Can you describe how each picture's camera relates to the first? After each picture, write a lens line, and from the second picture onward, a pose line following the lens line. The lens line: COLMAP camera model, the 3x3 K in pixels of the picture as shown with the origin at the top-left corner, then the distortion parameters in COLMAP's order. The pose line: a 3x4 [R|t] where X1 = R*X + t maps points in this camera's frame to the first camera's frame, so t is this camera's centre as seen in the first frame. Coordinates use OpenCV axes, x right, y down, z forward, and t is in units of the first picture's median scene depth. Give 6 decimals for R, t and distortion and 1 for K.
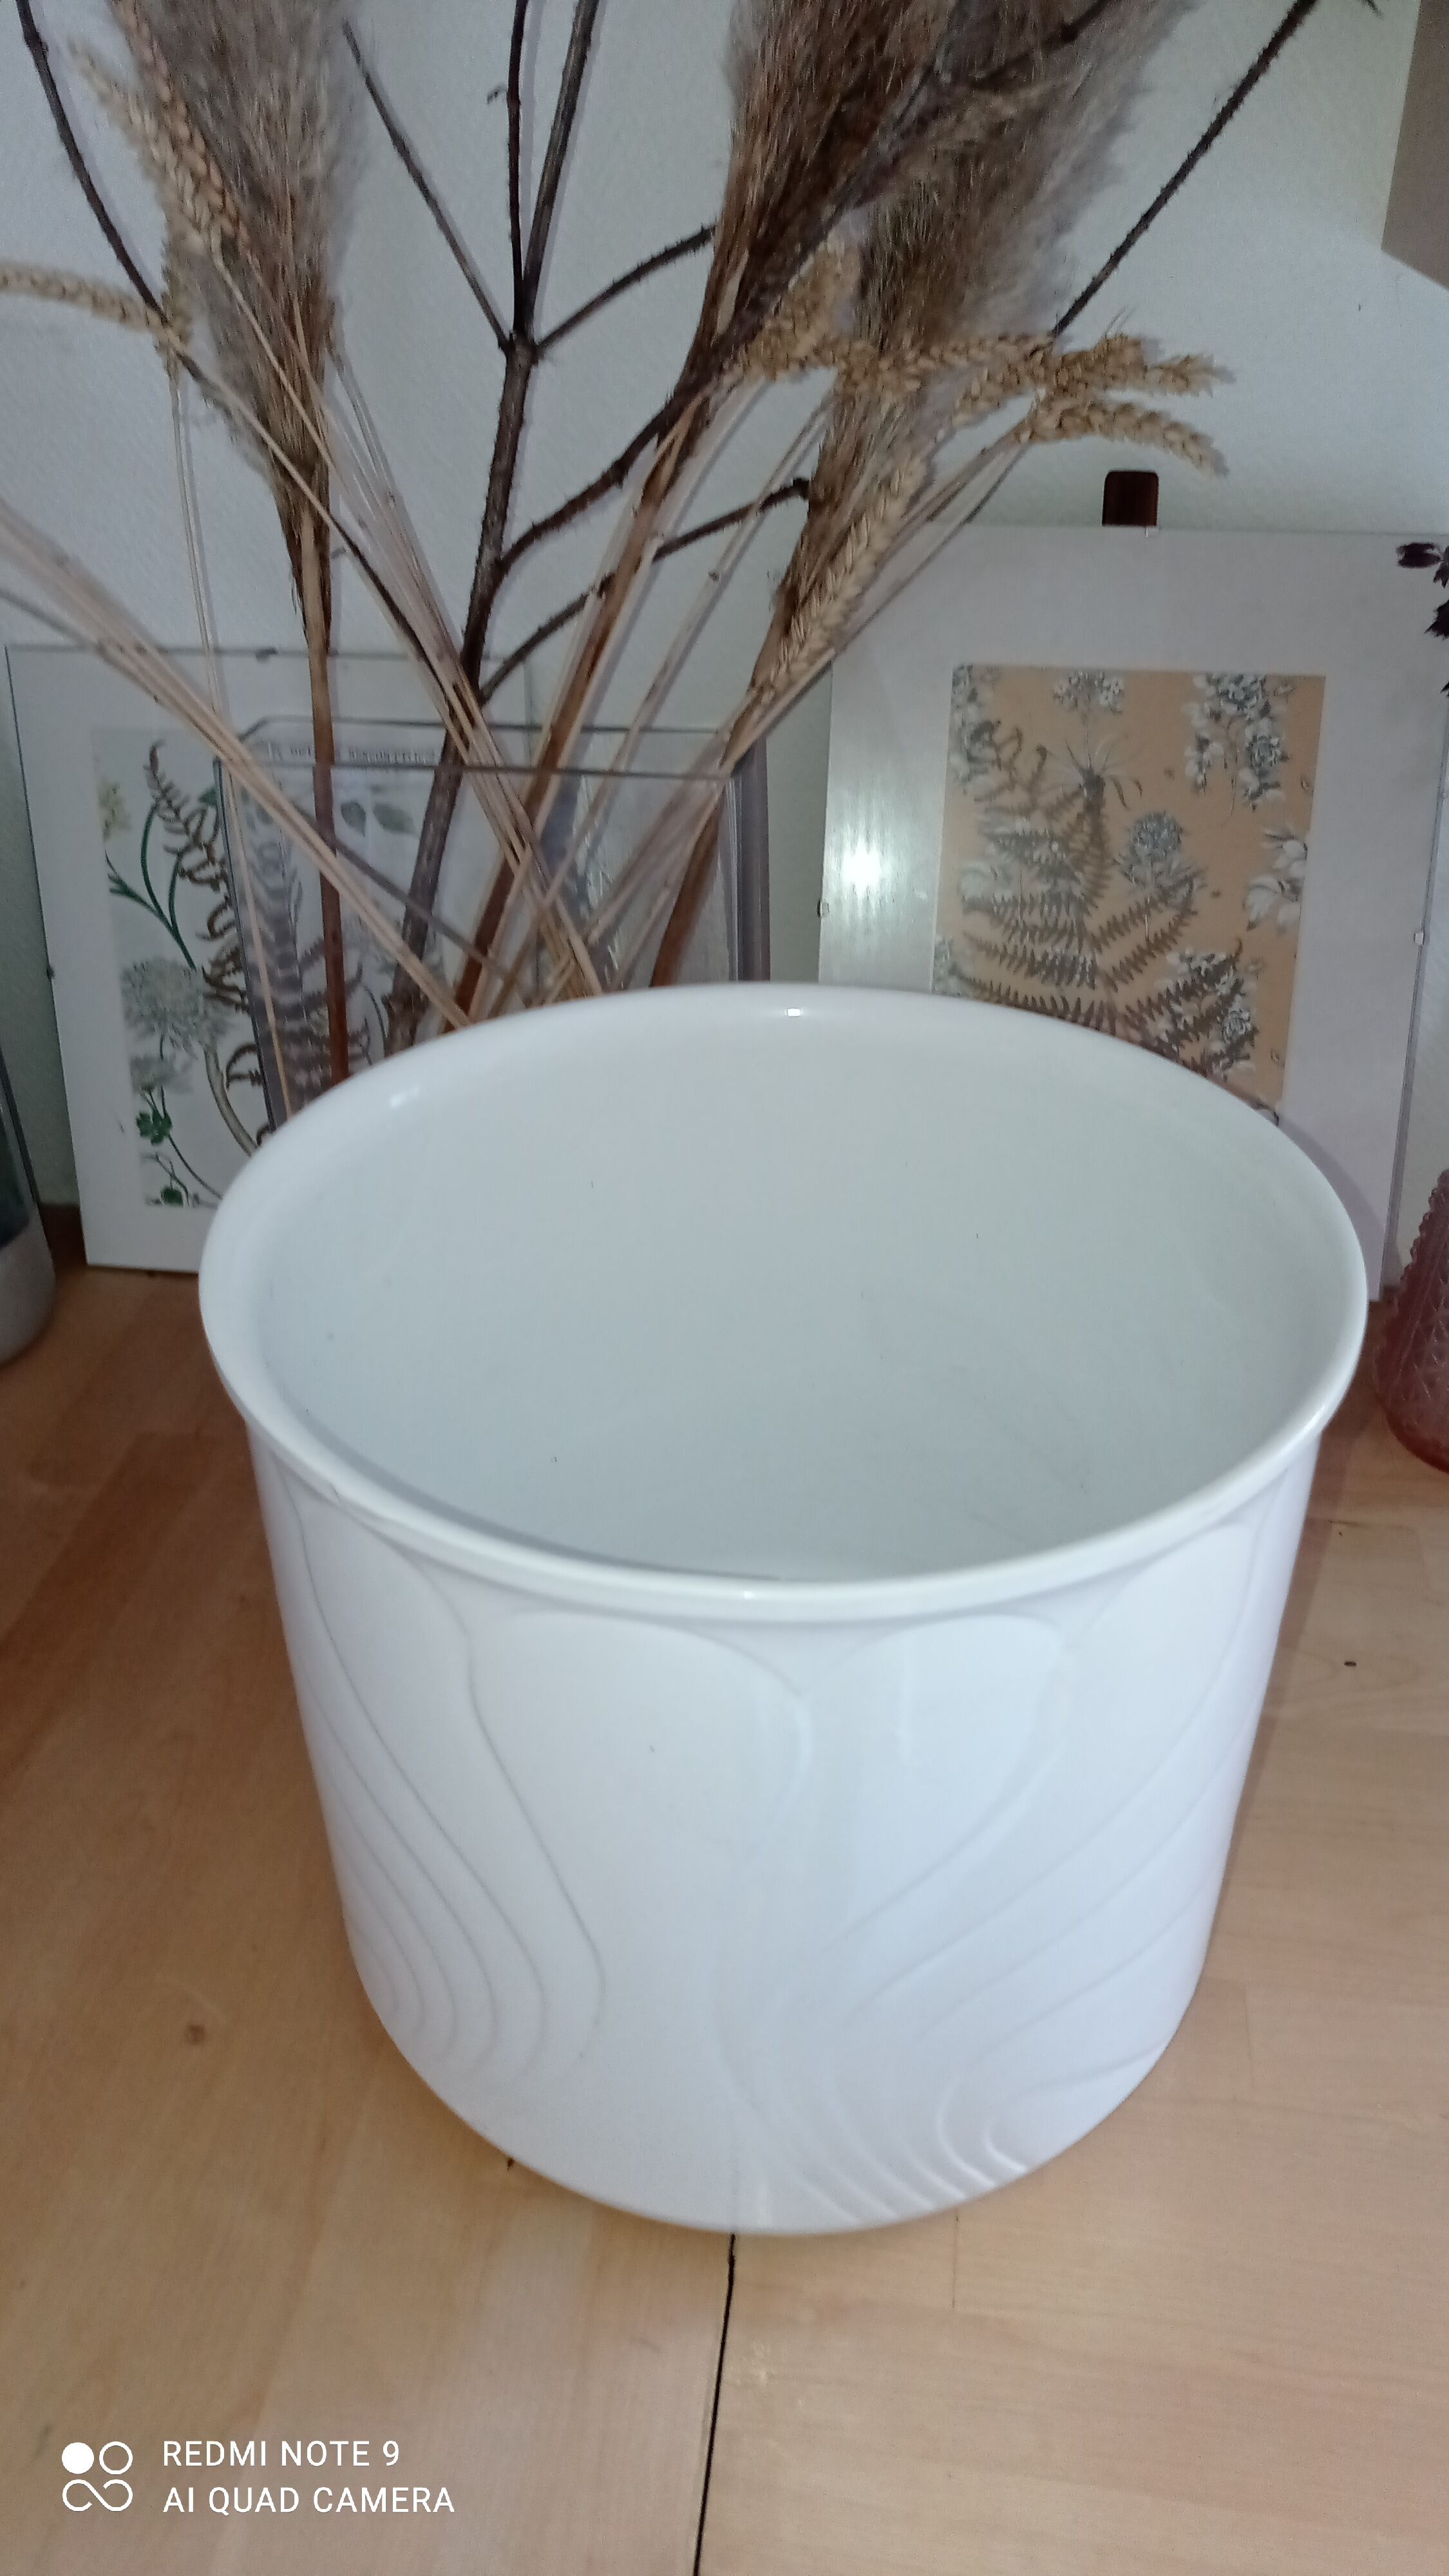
lens RADIAL K [[1945.2, 0, 660.7], [0, 1945.2, 1280.6], [0, 0, 1]] dist [-0.001013, -0.006759]
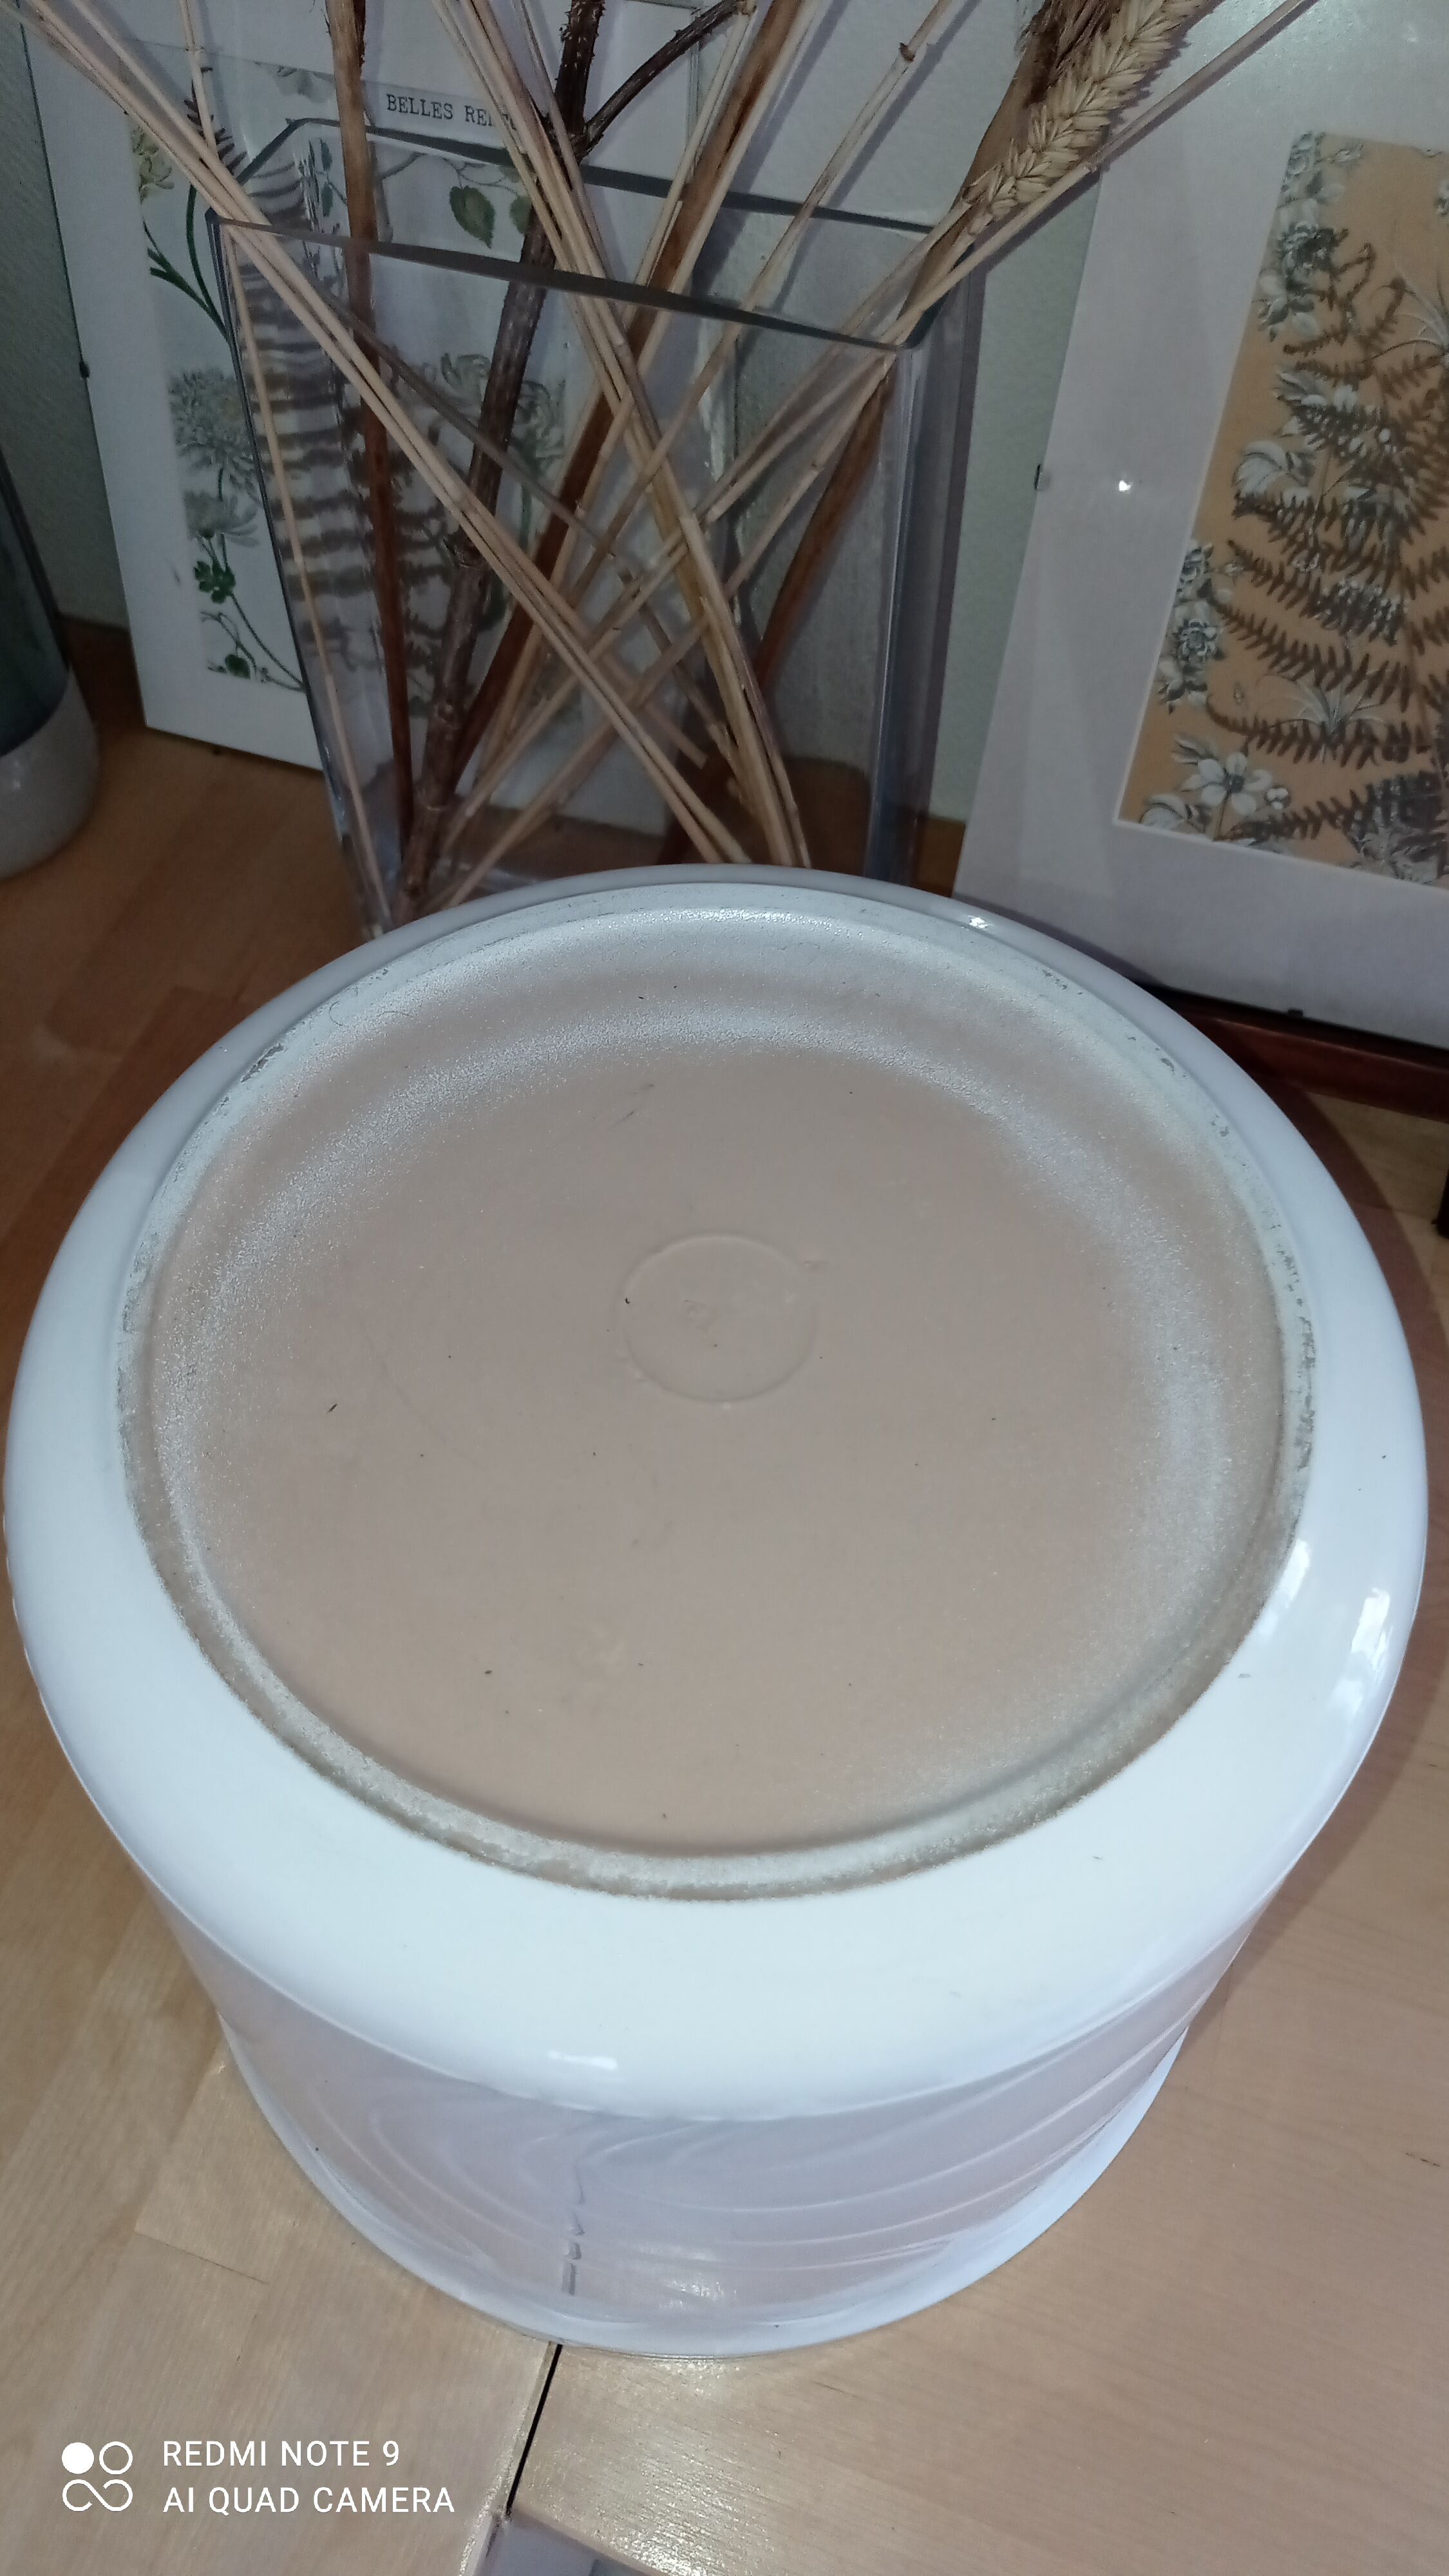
lens RADIAL K [[1945.2, 0, 660.7], [0, 1945.2, 1280.6], [0, 0, 1]] dist [-0.001013, -0.006759]
pose [[0.984001, 0.151975, -0.092981, 0.058071], [-0.100701, 0.904953, 0.413424, -0.213467], [0.146973, -0.397446, 0.905779, 0.208256]]
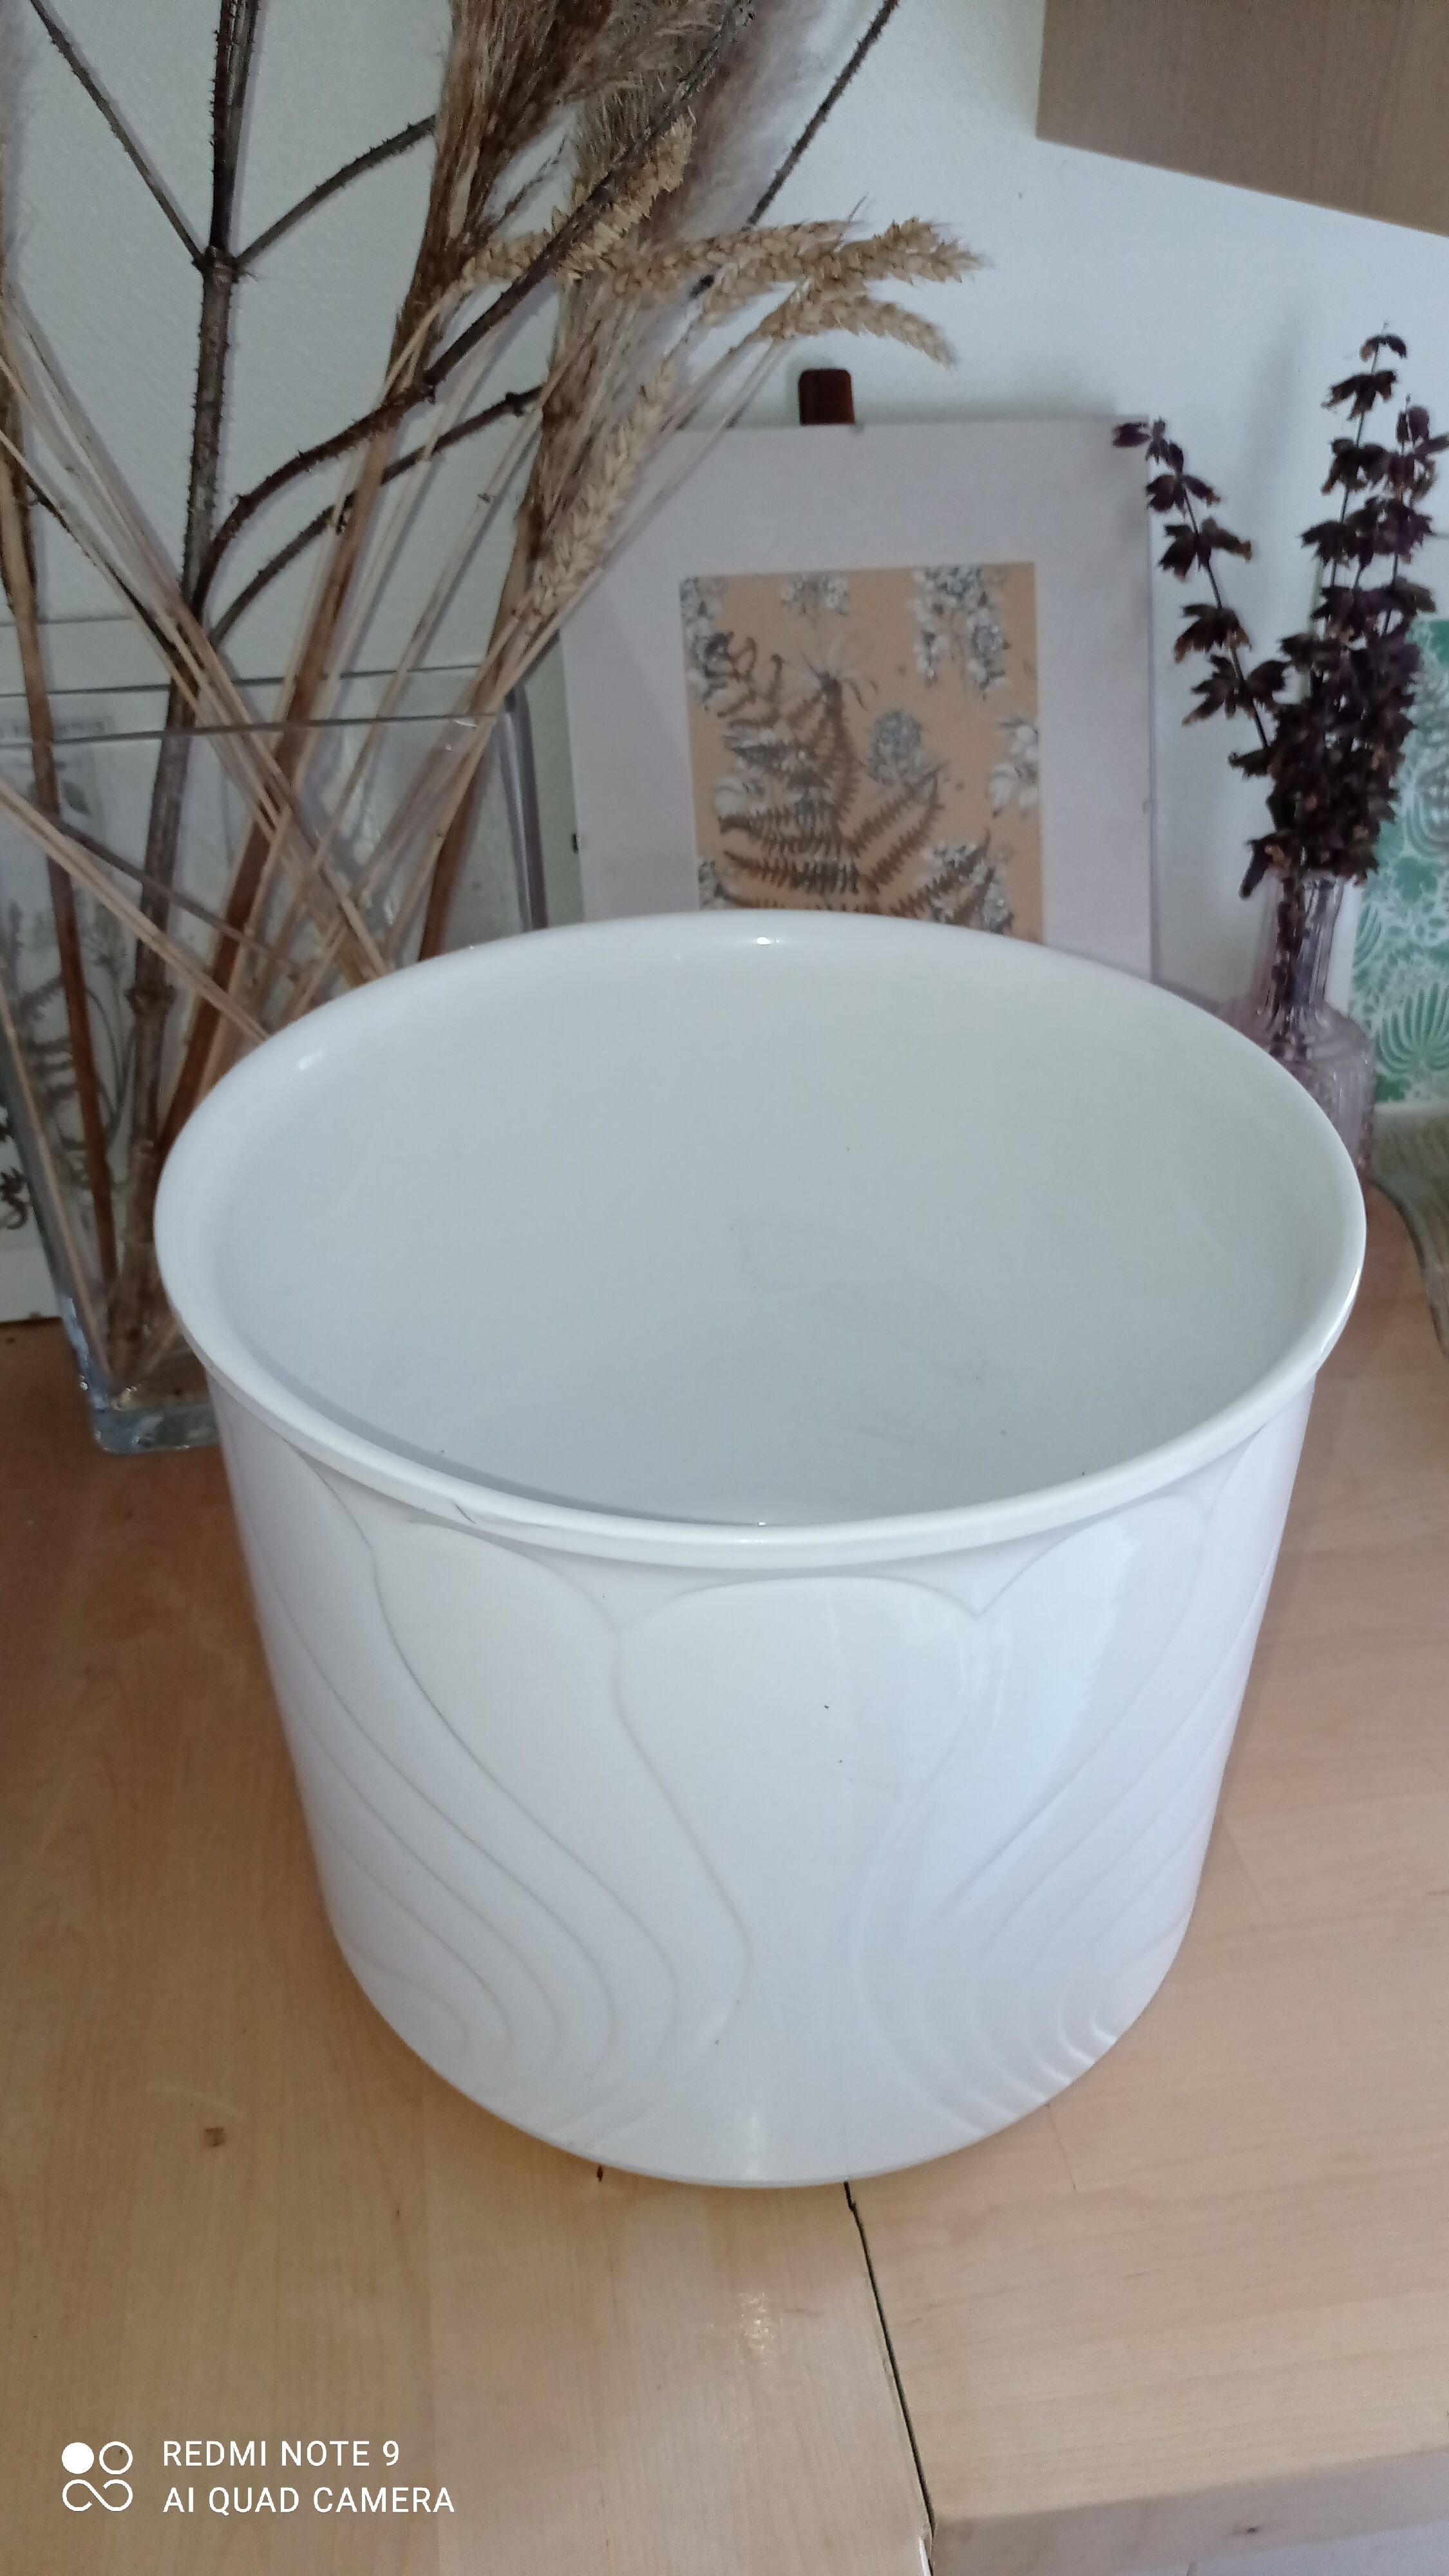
lens RADIAL K [[1978.0, 0, 663.3], [0, 1978.0, 1295.6], [0, 0, 1]] dist [-0.012175, 0.000407]
pose [[0.955147, -0.165364, 0.245659, -0.159739], [0.158746, 0.986217, 0.046647, -0.009680], [-0.249987, -0.005557, 0.968233, 0.041607]]
